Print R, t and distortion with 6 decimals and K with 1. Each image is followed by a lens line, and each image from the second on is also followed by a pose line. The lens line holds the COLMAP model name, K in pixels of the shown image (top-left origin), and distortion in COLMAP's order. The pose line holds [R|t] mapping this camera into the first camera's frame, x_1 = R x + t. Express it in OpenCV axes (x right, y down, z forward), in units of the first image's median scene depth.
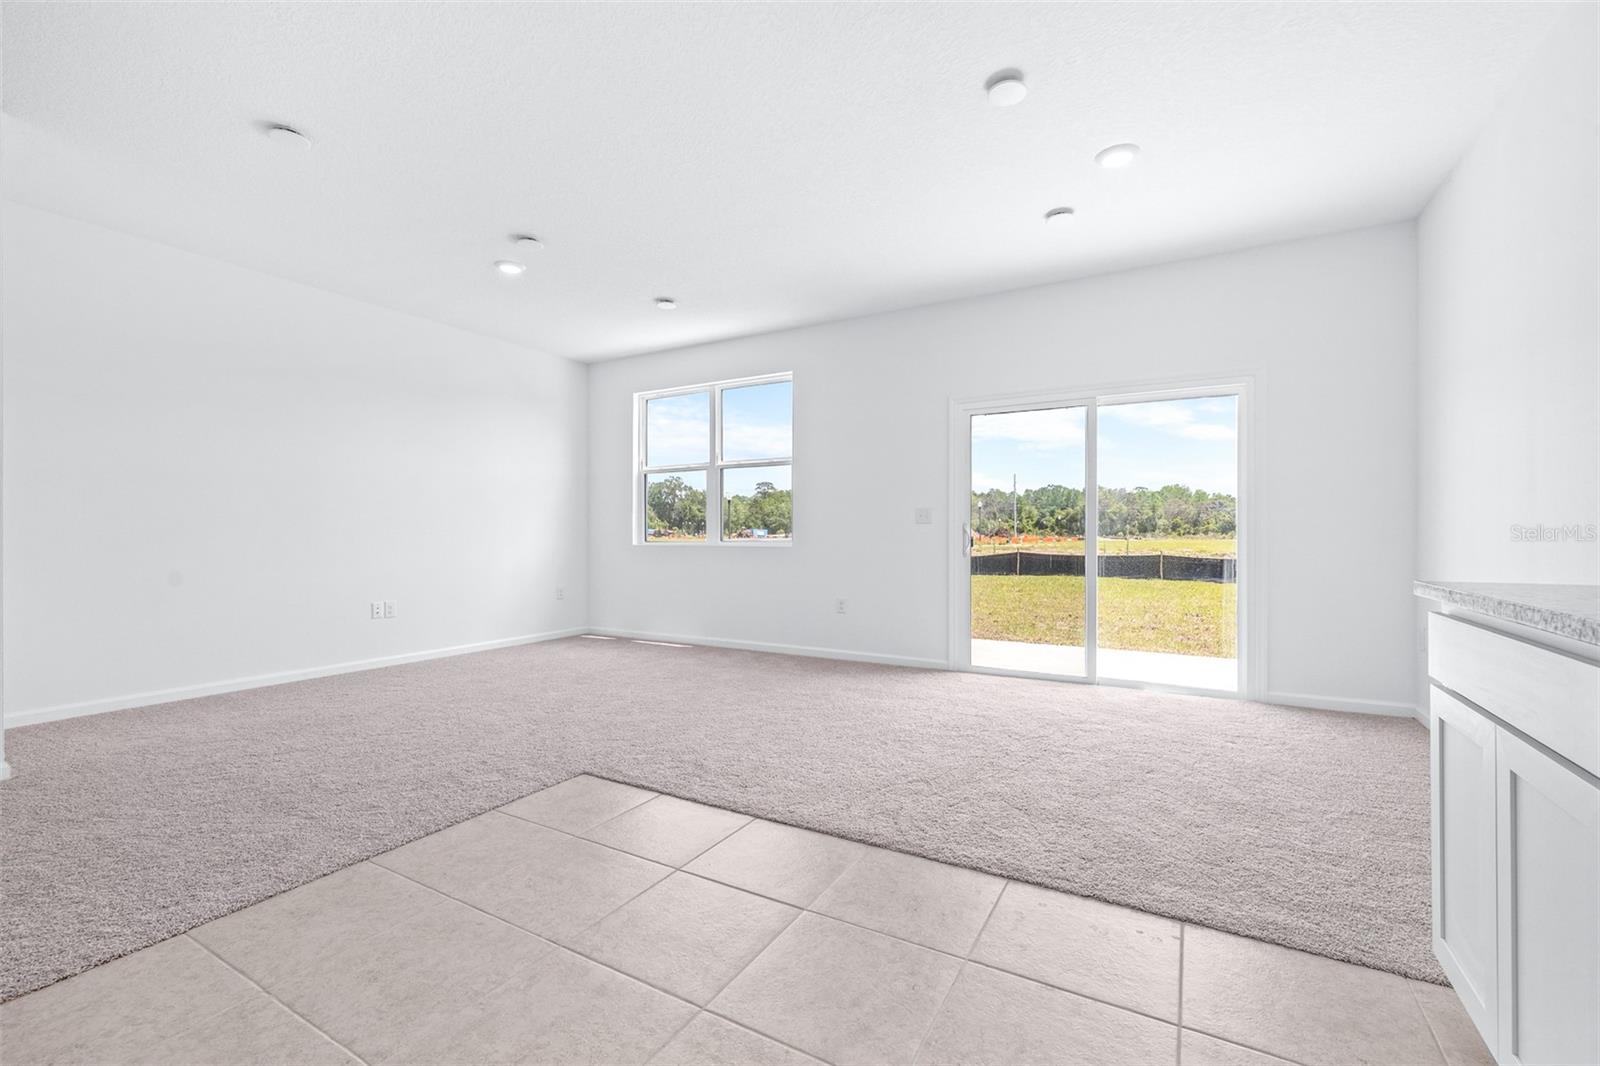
lens RADIAL K [[686.6, 0, 801.6], [0, 686.6, 536.1], [0, 0, 1]] dist [0.005261, -0.000329]
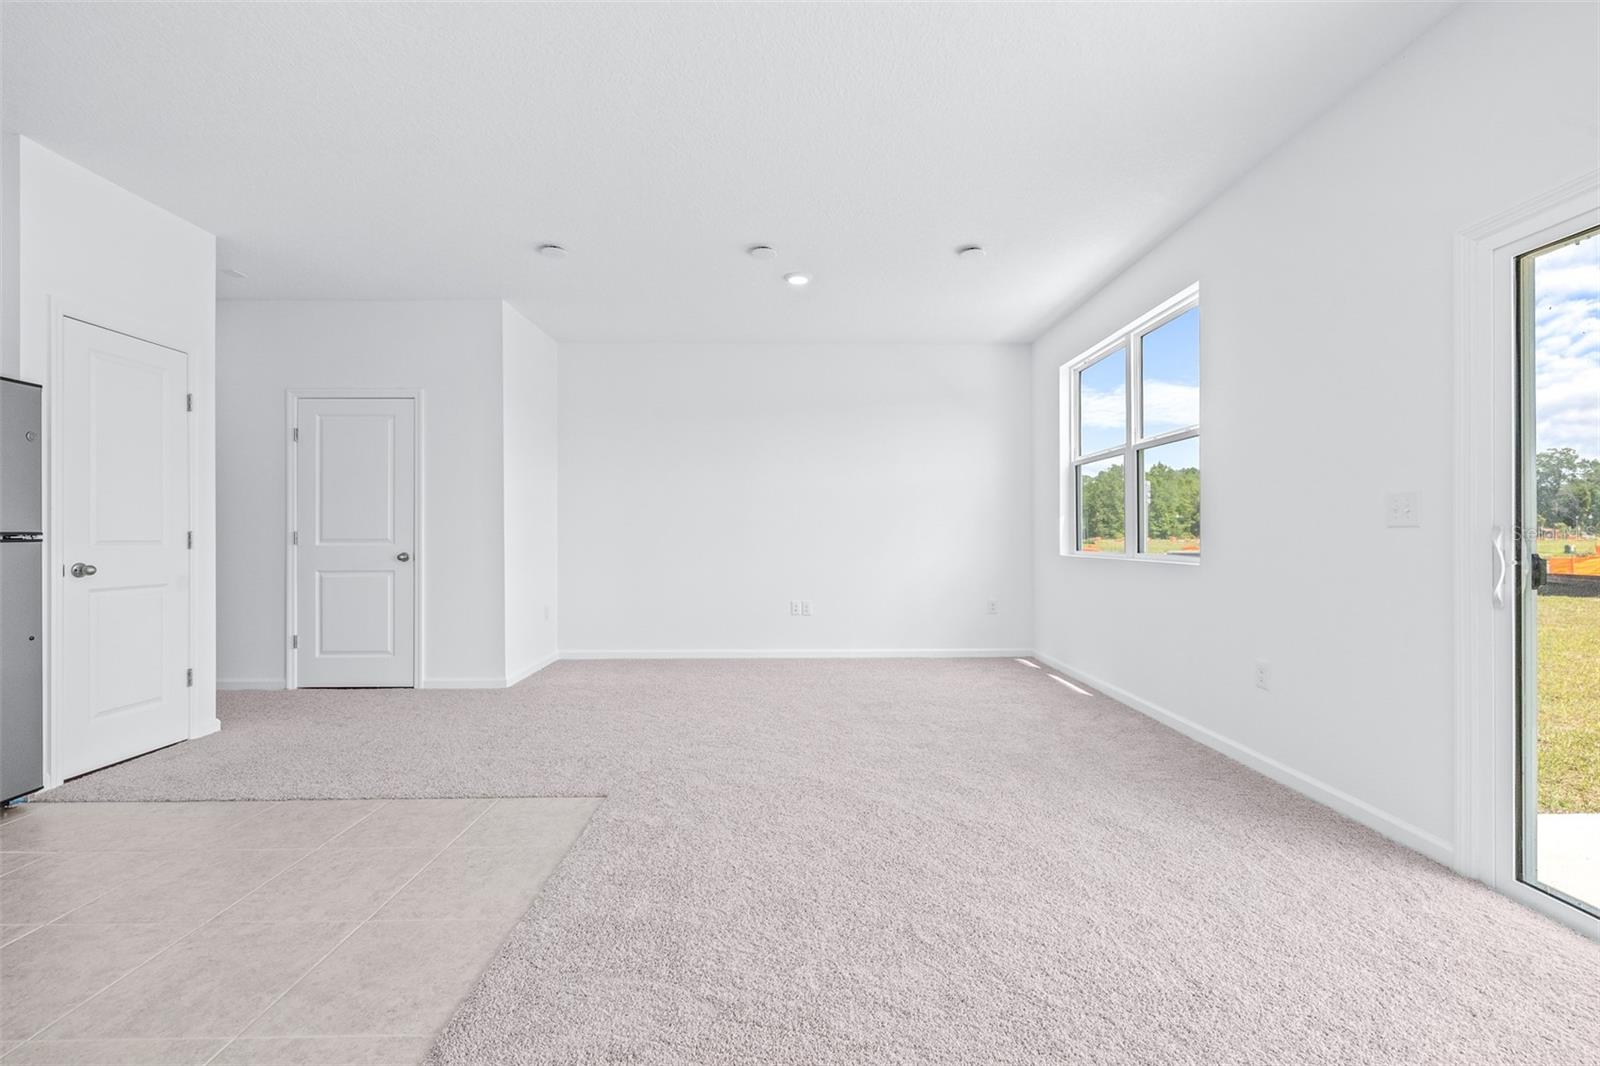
lens RADIAL K [[686.6, 0, 798.9], [0, 686.6, 535.1], [0, 0, 1]] dist [0.005261, -0.000329]
pose [[0.507839, 0.000046, -0.861452, 0.308152], [-0.001294, 0.999999, -0.000709, -0.010402], [0.861451, 0.001475, 0.507838, 0.349499]]
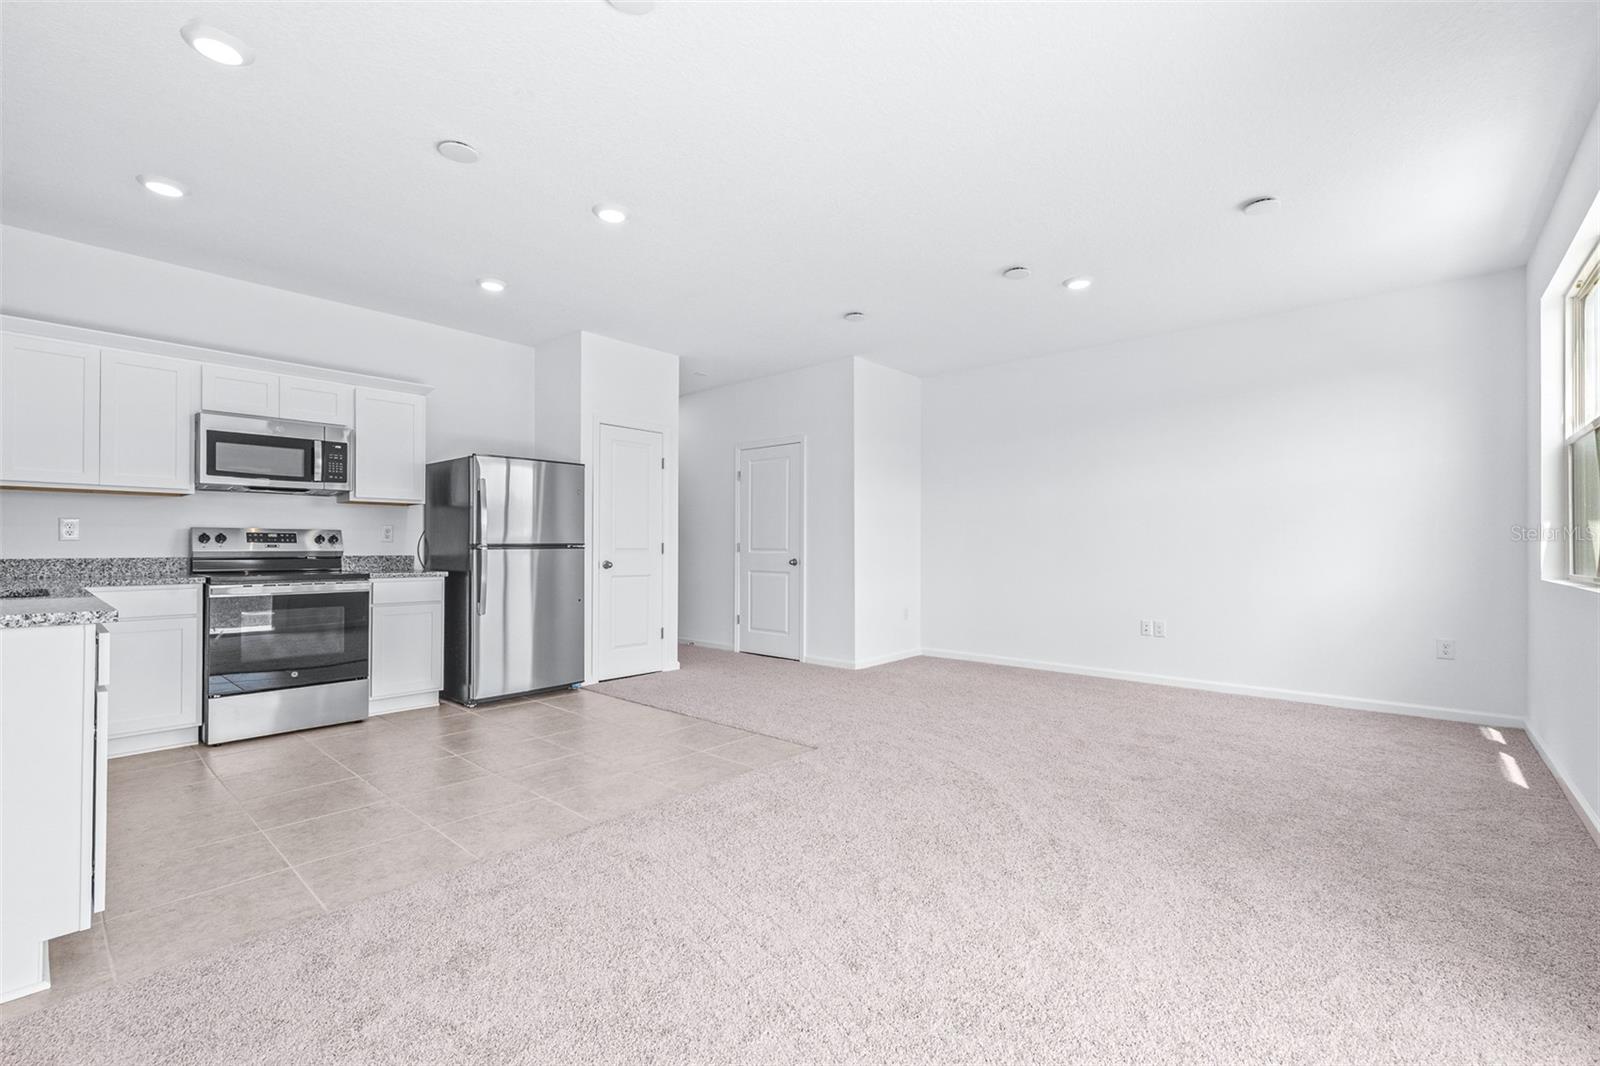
lens RADIAL K [[686.6, 0, 776.0], [0, 686.6, 545.5], [0, 0, 1]] dist [0.005261, -0.000329]
pose [[-0.218874, -0.000400, -0.975753, 0.433084], [-0.005566, 0.999984, 0.000838, -0.011460], [0.975737, 0.005615, -0.218873, 0.565638]]
